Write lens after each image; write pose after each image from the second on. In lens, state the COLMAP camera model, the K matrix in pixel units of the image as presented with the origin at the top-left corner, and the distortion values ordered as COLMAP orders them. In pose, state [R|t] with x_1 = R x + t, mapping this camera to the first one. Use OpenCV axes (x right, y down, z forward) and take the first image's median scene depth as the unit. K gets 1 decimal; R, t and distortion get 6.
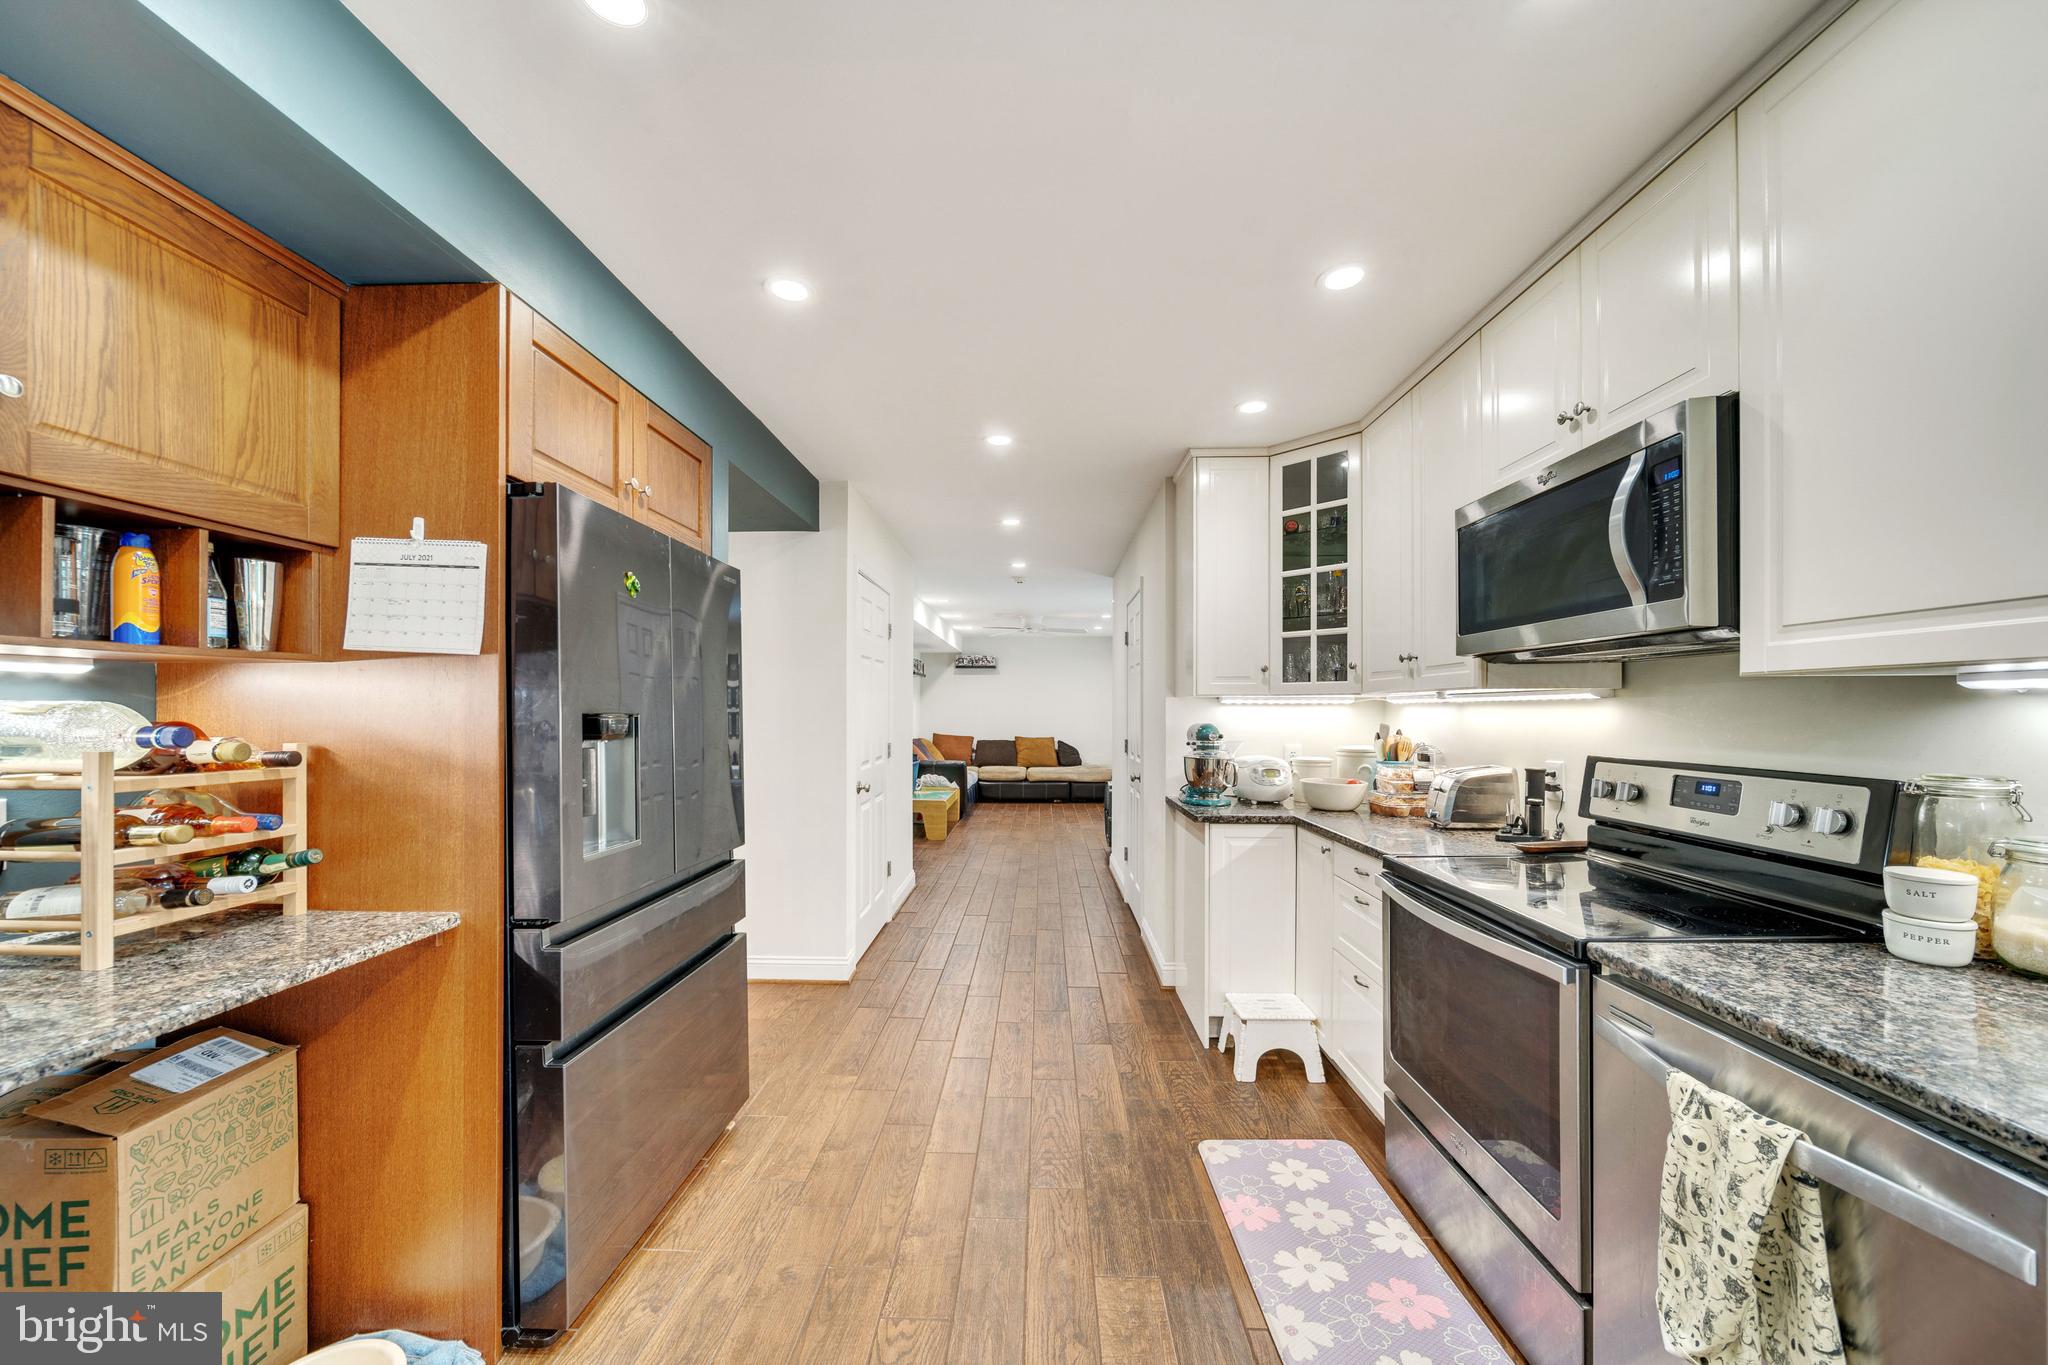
lens RADIAL K [[735.4, 0, 1018.9], [0, 735.4, 704.2], [0, 0, 1]] dist [-0.002041, -0.000628]
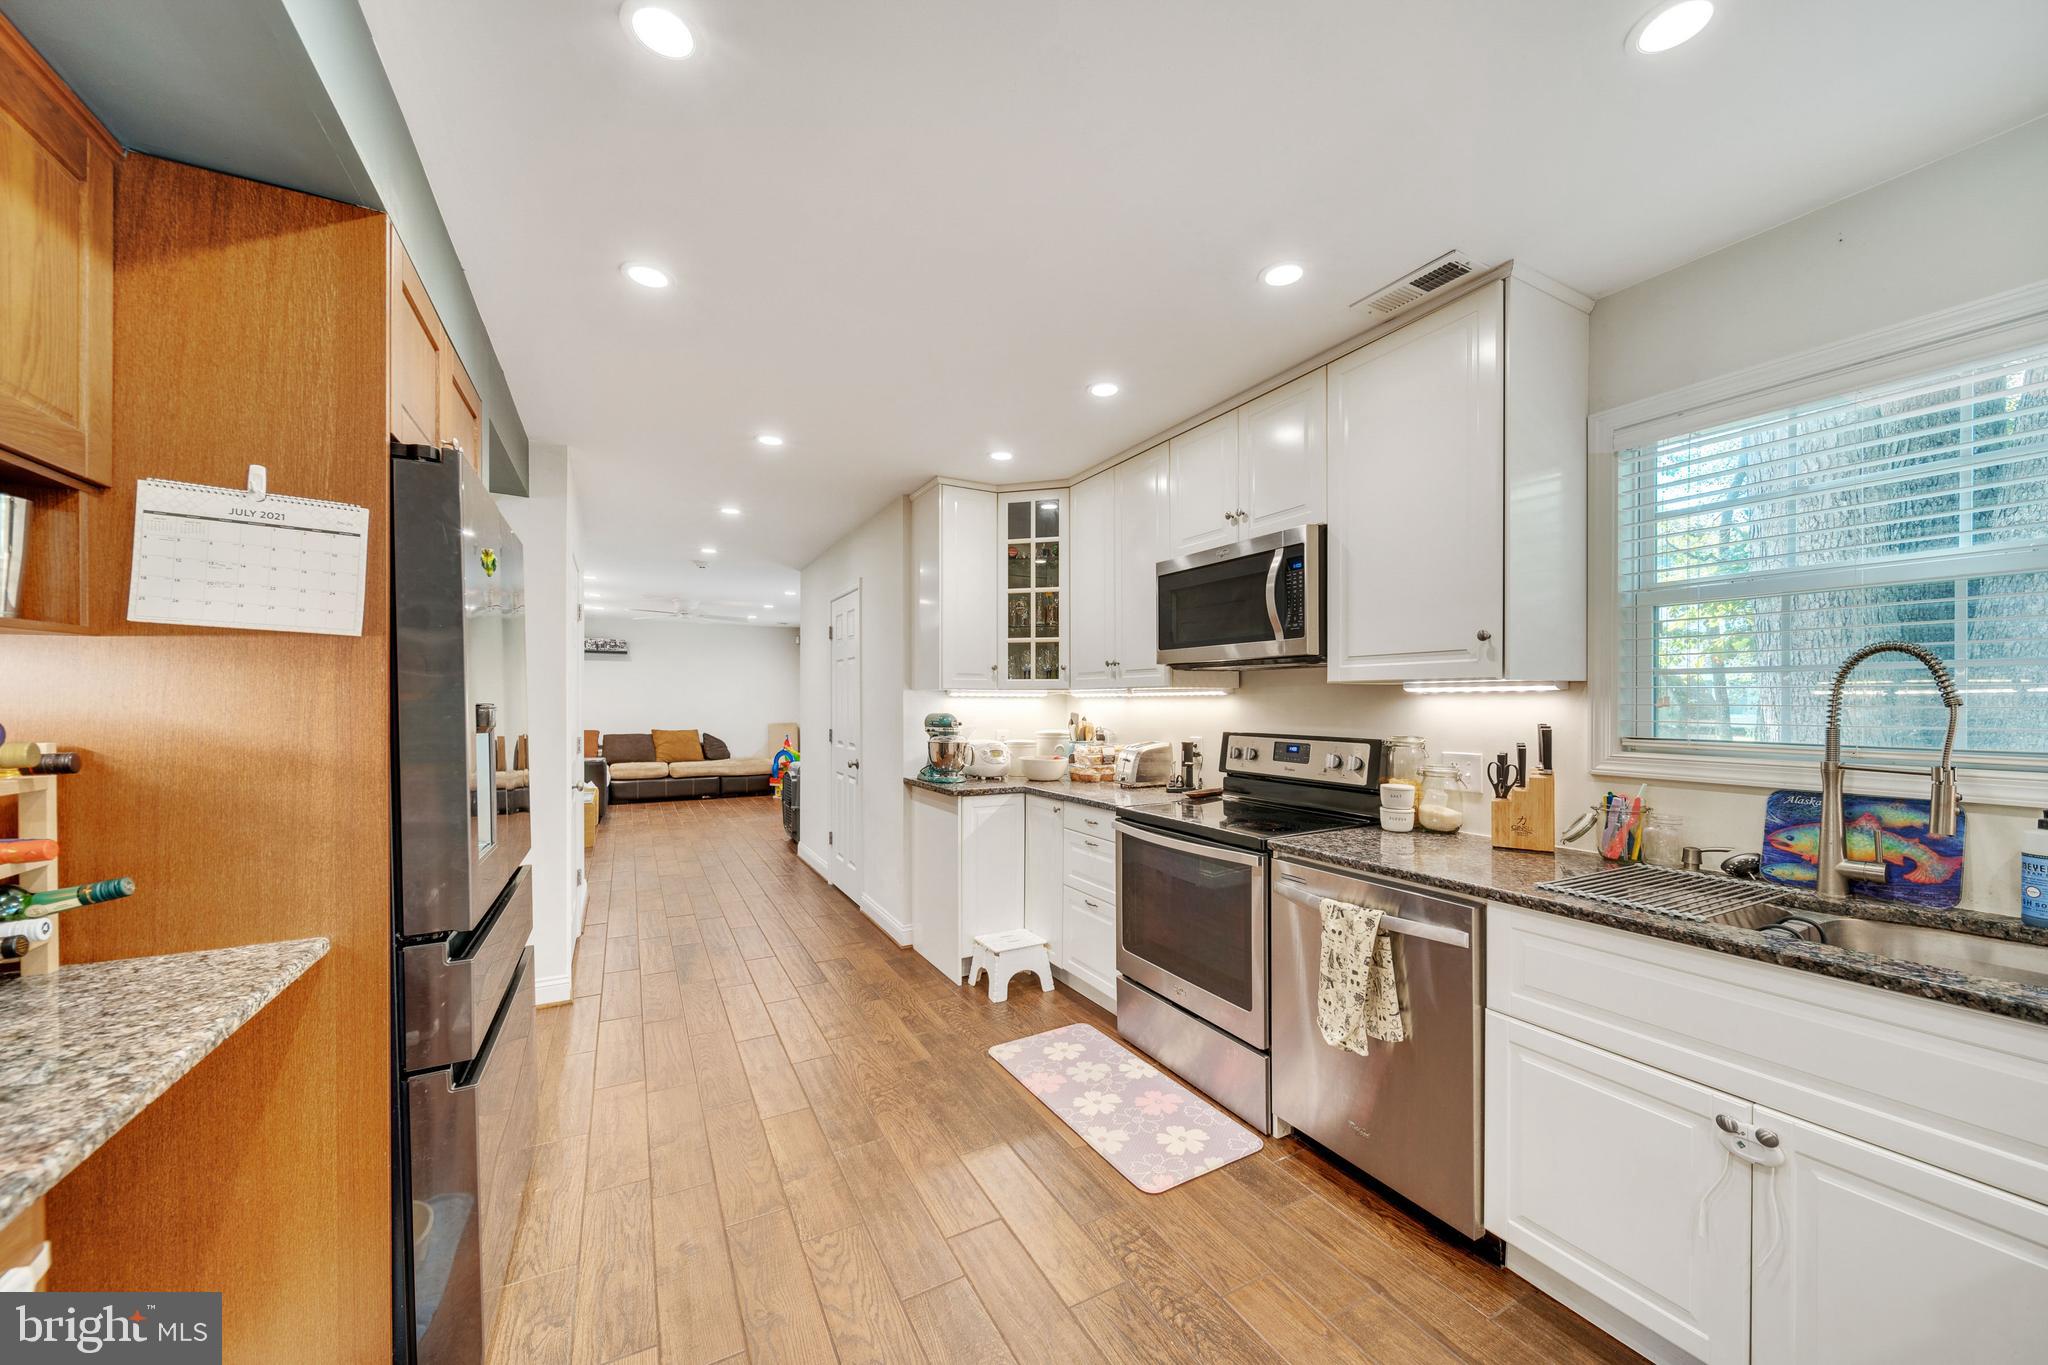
lens RADIAL K [[731.0, 0, 1026.9], [0, 731.0, 695.3], [0, 0, 1]] dist [-0.001030, -0.000299]
pose [[0.861048, 0.006278, 0.508485, -0.362353], [-0.006250, 0.999979, -0.001762, -0.000615], [-0.508485, -0.001661, 0.861069, -0.105809]]
